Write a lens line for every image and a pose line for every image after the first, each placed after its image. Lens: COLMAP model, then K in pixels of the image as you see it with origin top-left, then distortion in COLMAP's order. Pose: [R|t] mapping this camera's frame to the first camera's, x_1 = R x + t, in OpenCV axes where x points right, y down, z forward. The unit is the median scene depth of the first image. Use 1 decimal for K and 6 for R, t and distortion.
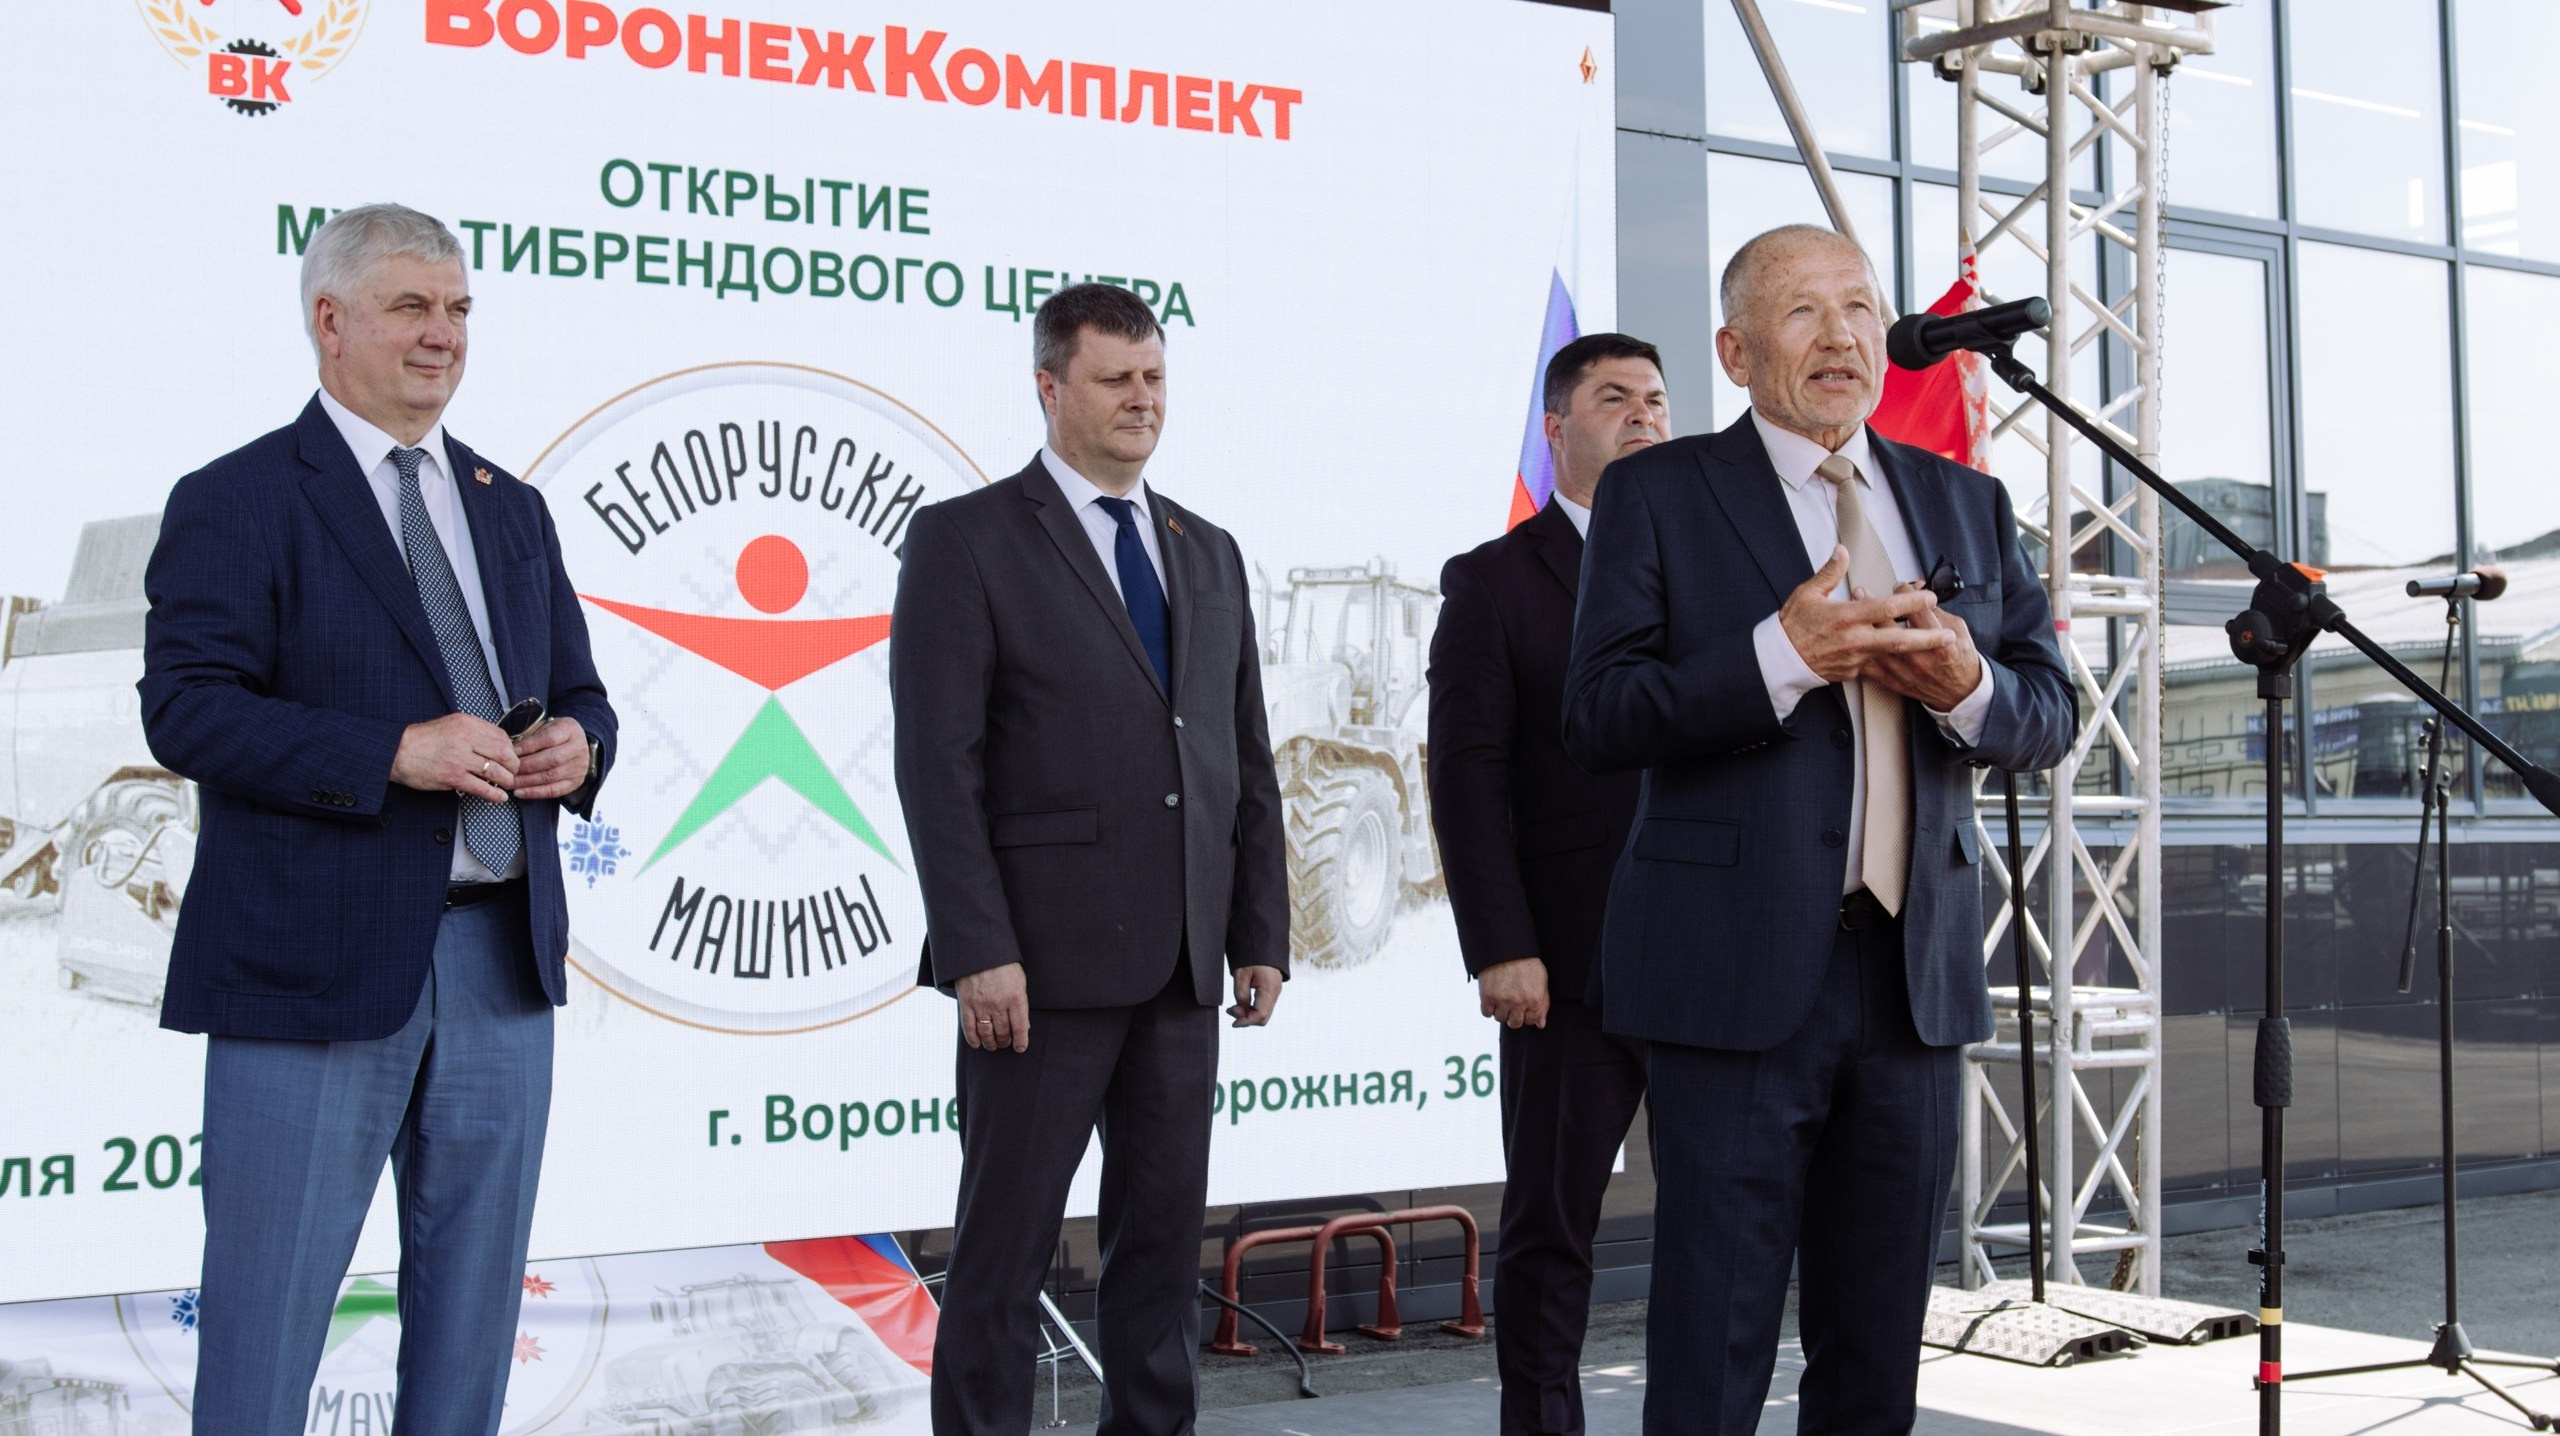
lens RADIAL K [[3747.9, 0, 1393.3], [0, 3747.9, 651.3], [0, 0, 1]] dist [-0.017757, 0.000000]
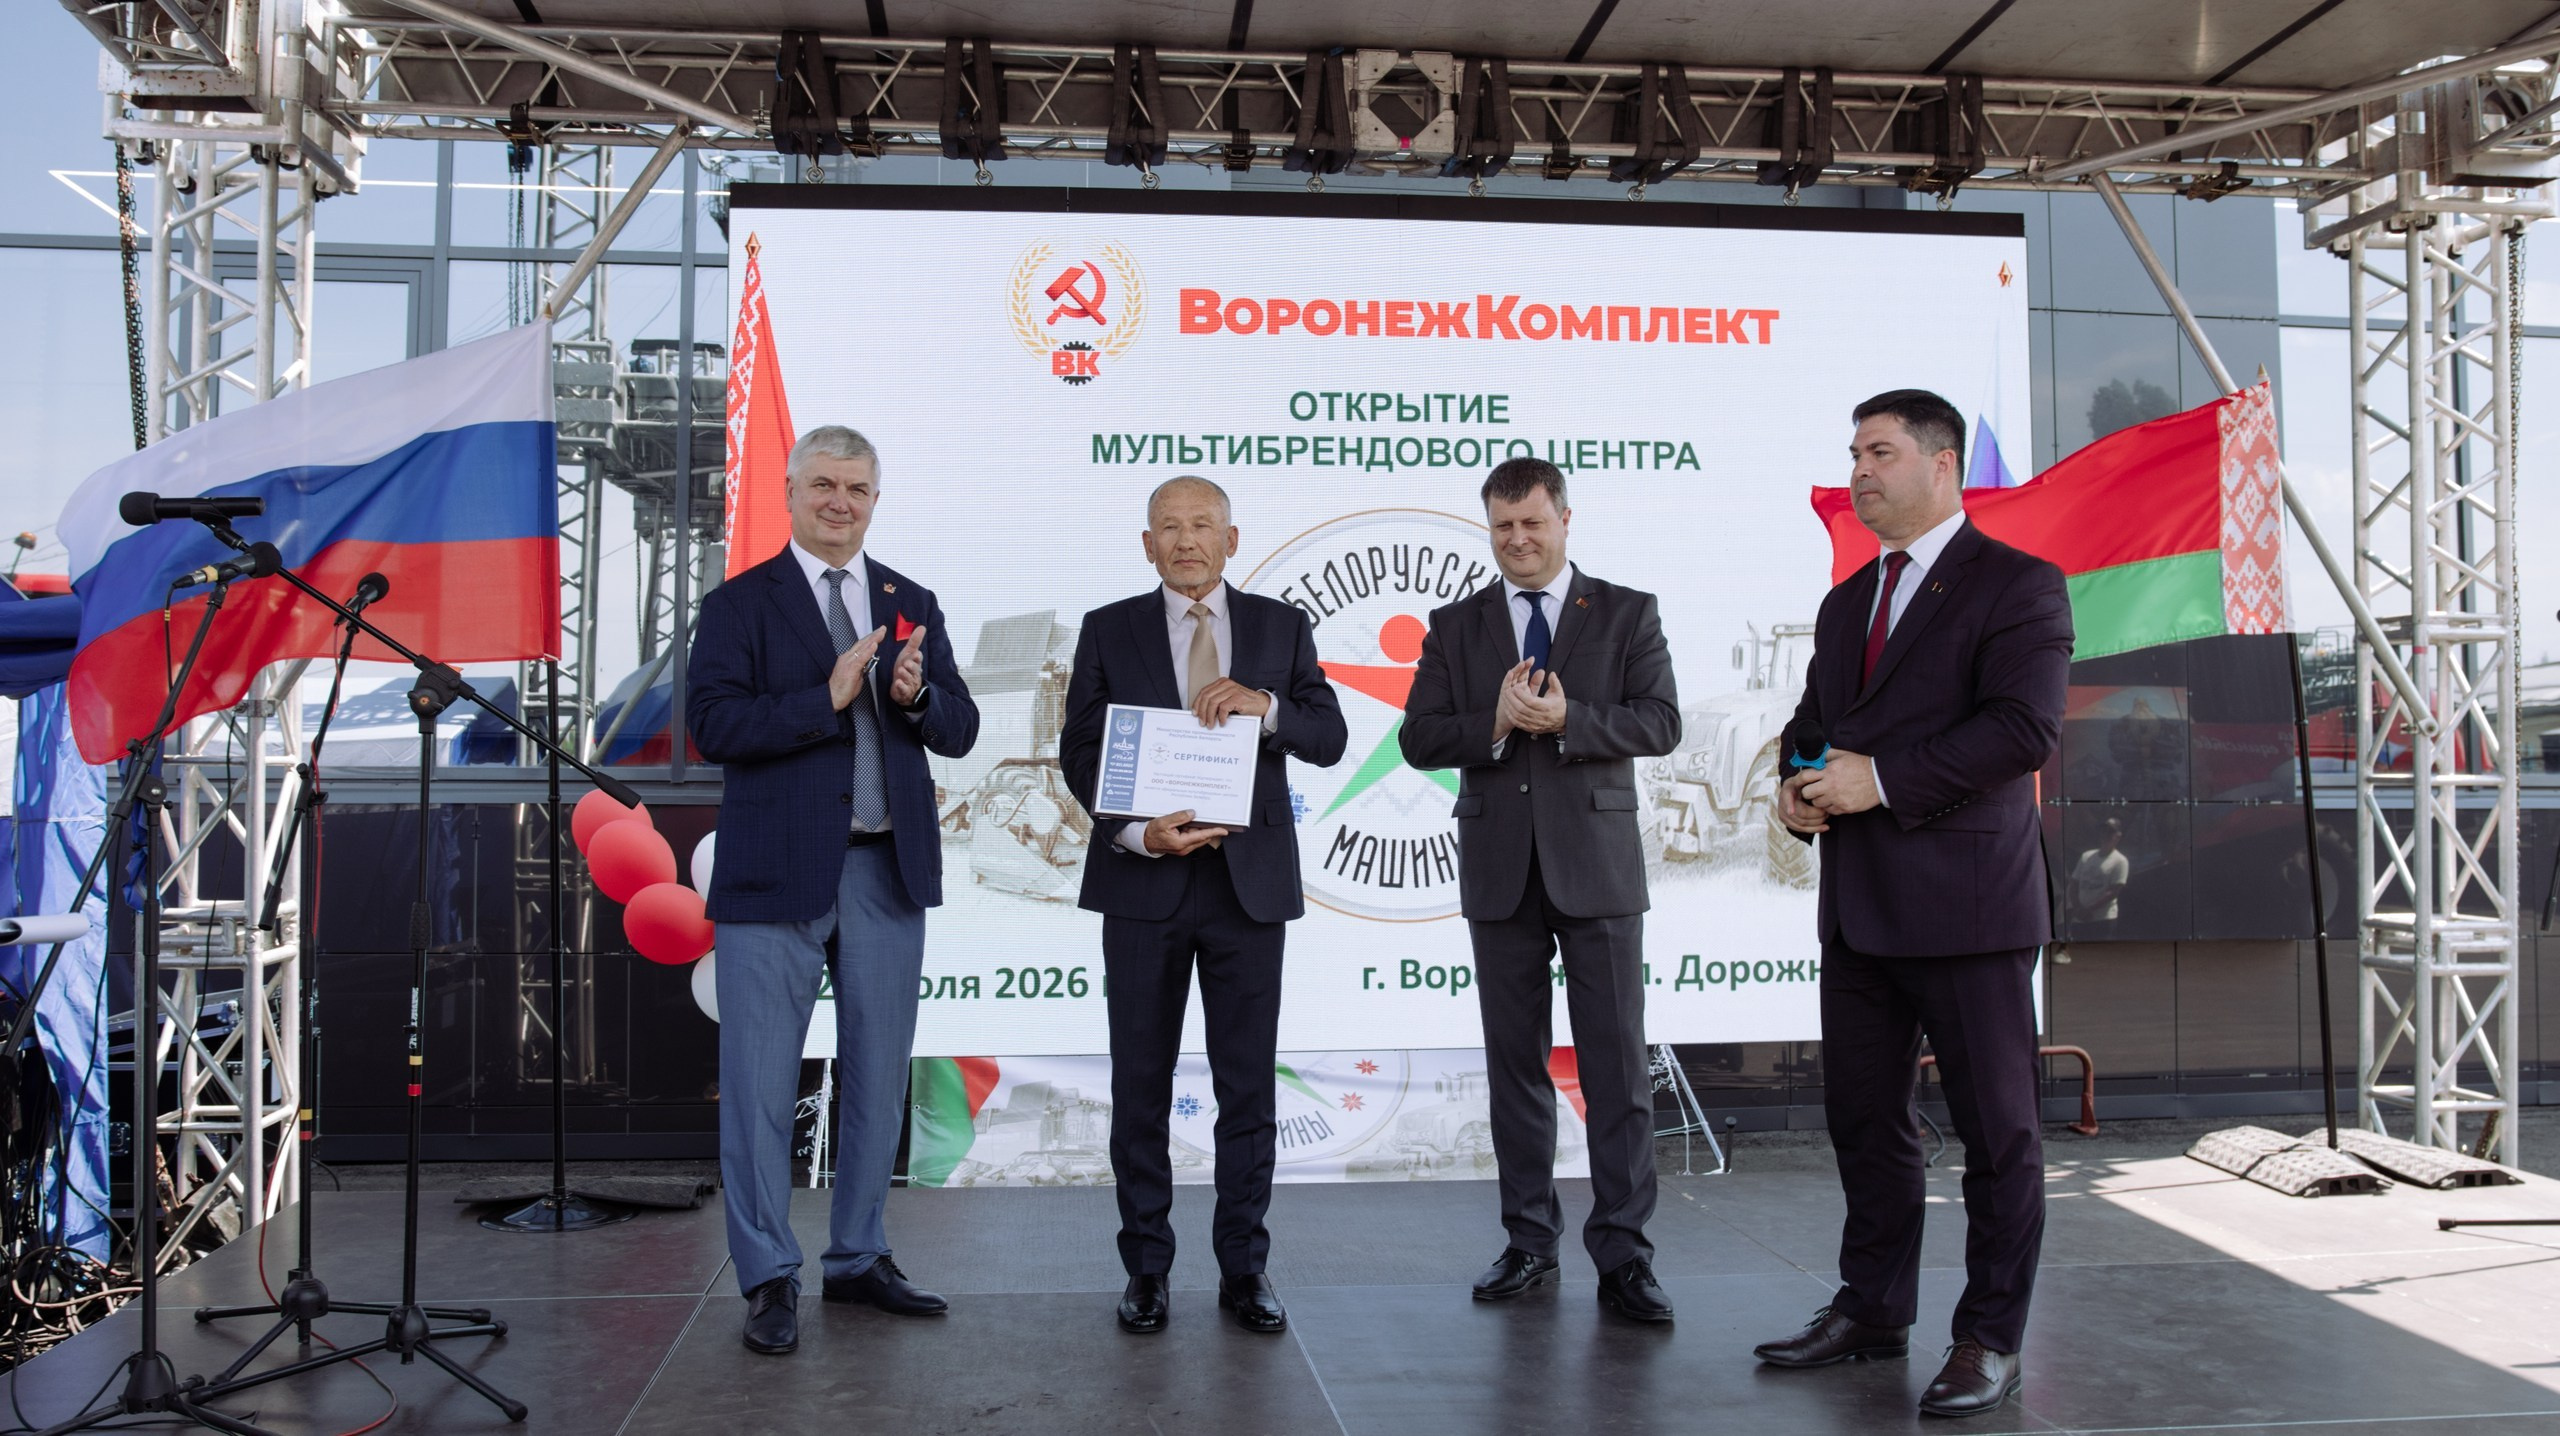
lens RADIAL K [[2090.5, 0, 1268.5], [0, 2090.5, 704.6], [0, 0, 1]] dist [-0.085927, 0.073807]
pose [[0.867616, -0.017504, -0.496926, 0.231172], [0.019055, 0.999817, -0.001949, 0.008488], [0.496869, -0.007779, 0.867791, 0.183044]]
